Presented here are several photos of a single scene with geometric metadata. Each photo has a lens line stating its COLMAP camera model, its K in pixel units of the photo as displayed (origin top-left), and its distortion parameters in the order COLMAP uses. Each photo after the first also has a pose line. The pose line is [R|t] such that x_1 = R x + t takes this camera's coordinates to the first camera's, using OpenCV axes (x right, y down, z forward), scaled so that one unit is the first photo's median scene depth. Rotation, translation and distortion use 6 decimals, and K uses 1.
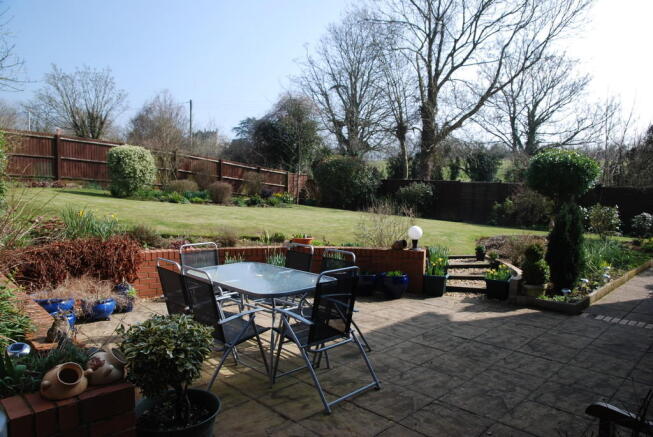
lens RADIAL K [[454.6, 0, 325.9], [0, 454.6, 217.3], [0, 0, 1]] dist [-0.030325, 0.022985]
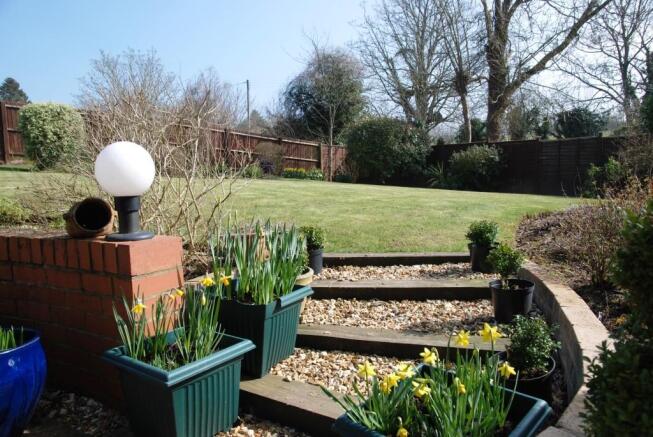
lens RADIAL K [[454.6, 0, 325.8], [0, 454.6, 221.5], [0, 0, 1]] dist [-0.030325, 0.022985]
pose [[0.980305, -0.016406, -0.196805, 0.075486], [0.023705, 0.999114, 0.034789, 0.011580], [0.196060, -0.038769, 0.979825, 0.168411]]
